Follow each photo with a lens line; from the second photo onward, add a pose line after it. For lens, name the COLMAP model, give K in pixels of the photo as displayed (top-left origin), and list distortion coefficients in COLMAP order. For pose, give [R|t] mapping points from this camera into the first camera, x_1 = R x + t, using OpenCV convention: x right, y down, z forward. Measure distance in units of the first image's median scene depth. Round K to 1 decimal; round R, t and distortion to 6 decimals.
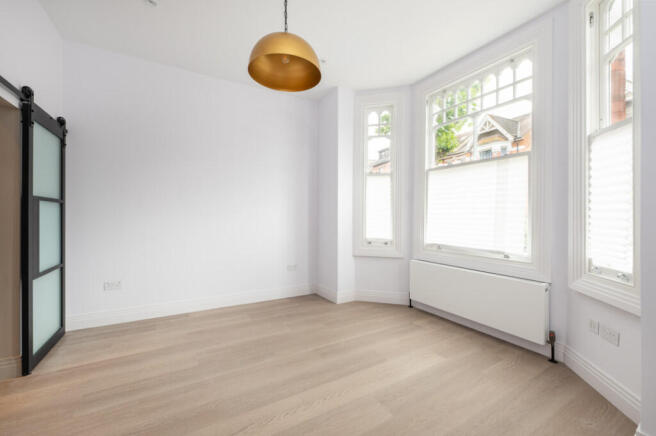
lens RADIAL K [[267.4, 0, 327.8], [0, 267.4, 218.6], [0, 0, 1]] dist [0.001505, -0.000042]
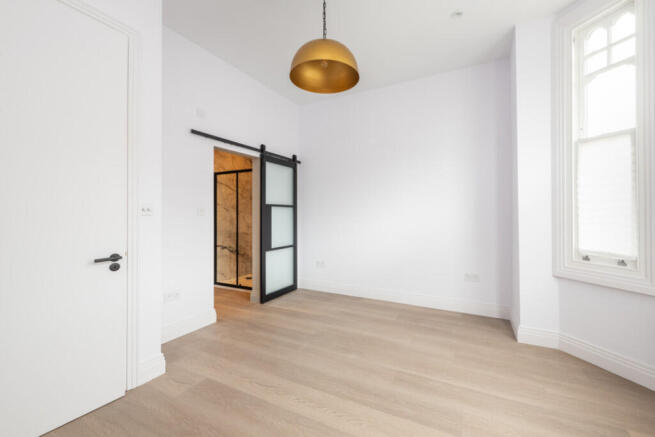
lens RADIAL K [[266.7, 0, 328.3], [0, 266.7, 215.3], [0, 0, 1]] dist [-0.000167, -0.000298]
pose [[0.539954, -0.006509, -0.841669, 0.436877], [-0.001747, 0.999959, -0.008854, 0.003719], [0.841693, 0.006251, 0.539921, 0.282081]]
